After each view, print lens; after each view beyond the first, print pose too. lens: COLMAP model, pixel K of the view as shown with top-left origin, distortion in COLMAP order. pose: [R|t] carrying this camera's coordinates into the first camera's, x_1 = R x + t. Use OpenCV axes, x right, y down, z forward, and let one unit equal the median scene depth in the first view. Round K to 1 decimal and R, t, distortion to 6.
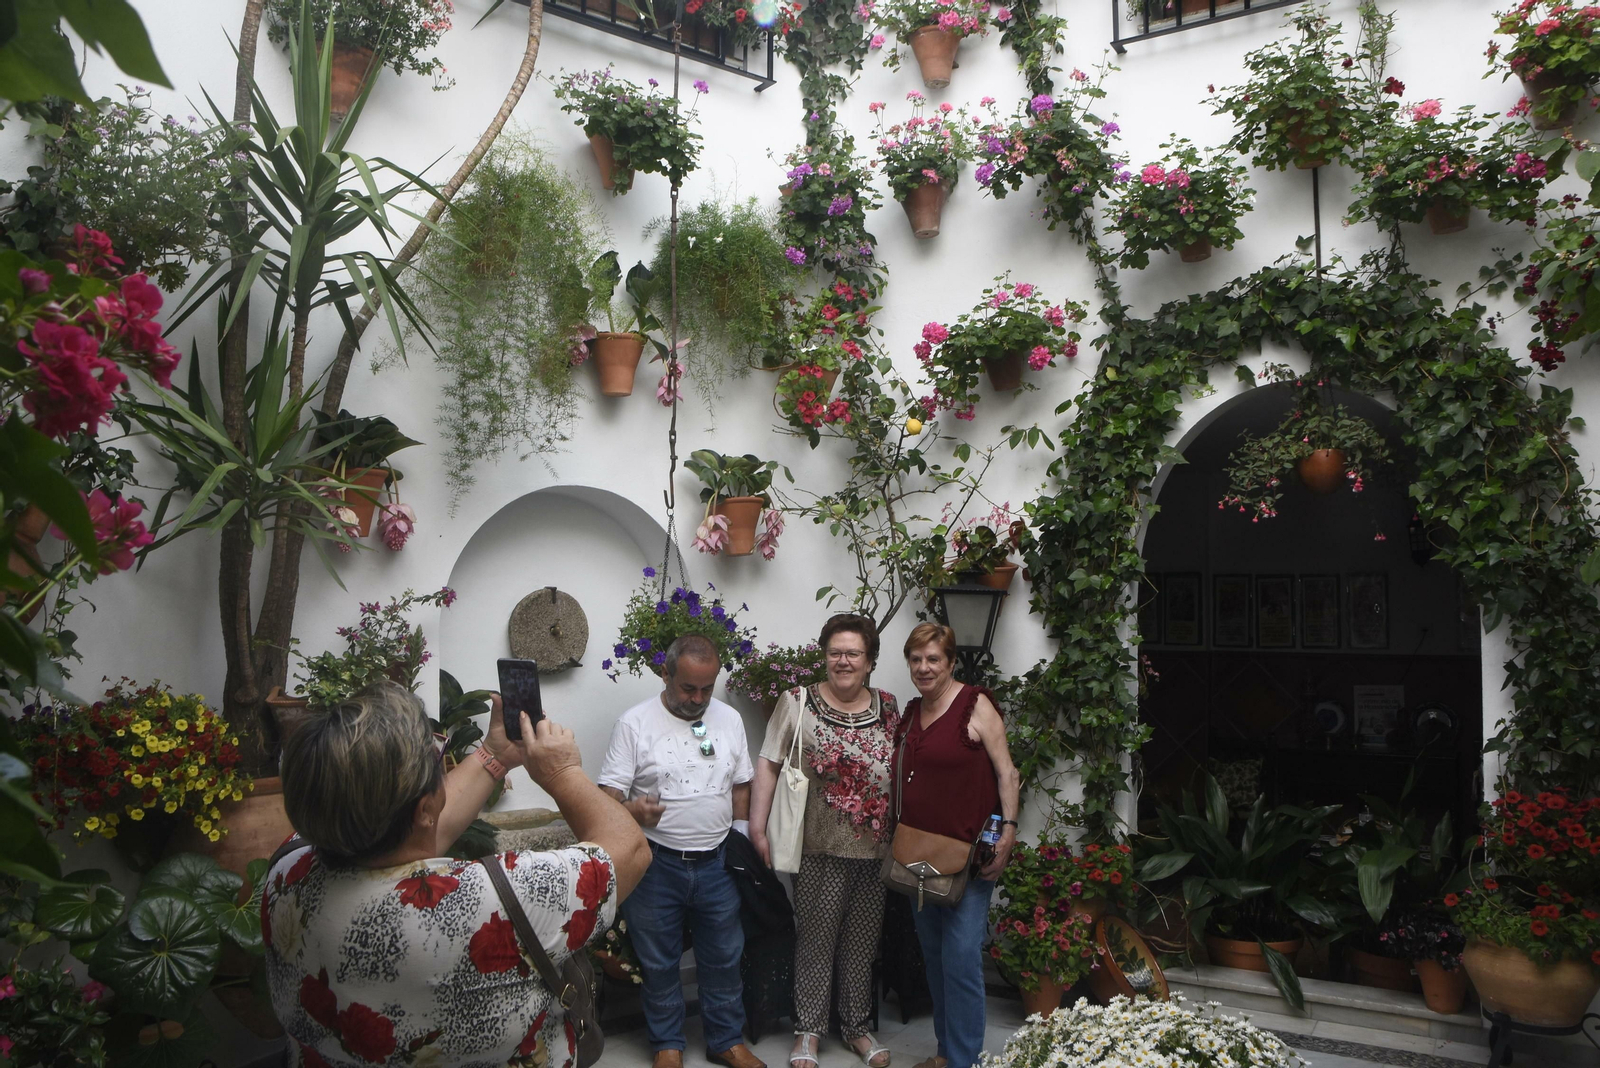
lens RADIAL K [[1181.2, 0, 783.9], [0, 1181.2, 561.1], [0, 0, 1]] dist [-0.131418, 0.109796]
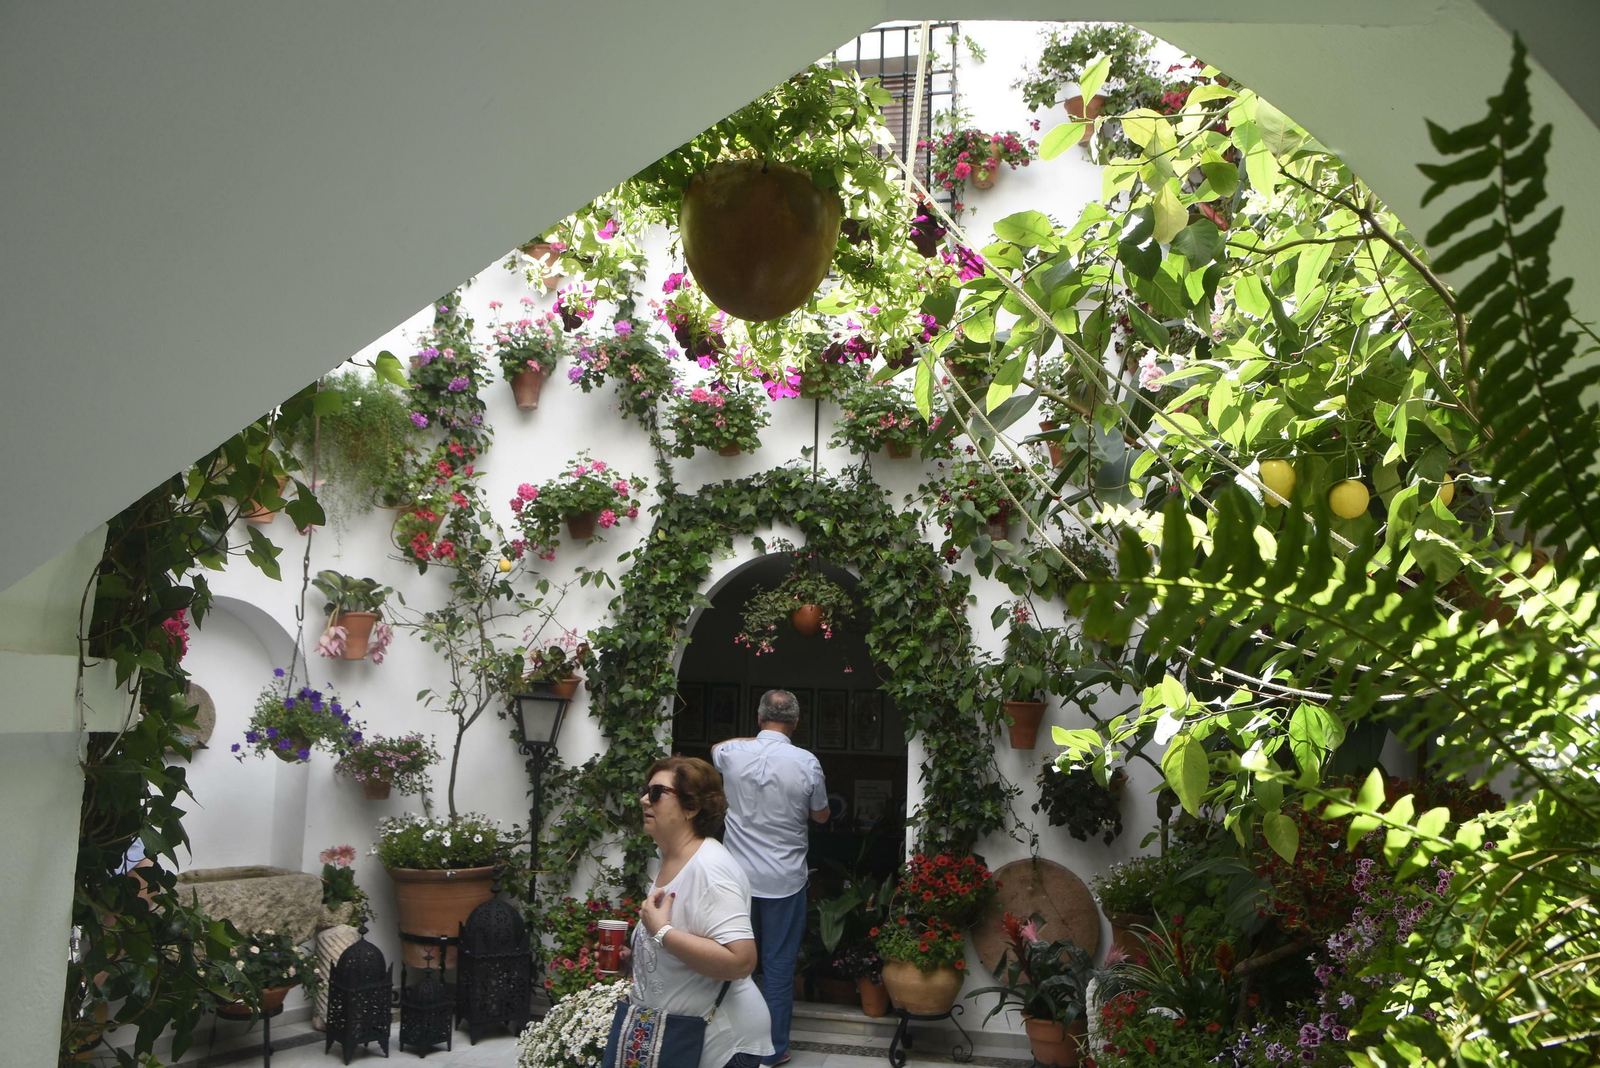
lens RADIAL K [[1181.2, 0, 783.9], [0, 1181.2, 561.1], [0, 0, 1]] dist [-0.131418, 0.109796]
pose [[0.939191, 0.071810, 0.335802, -0.032127], [-0.046268, 0.995436, -0.083466, -0.028258], [-0.340263, 0.062854, 0.938227, -0.287256]]
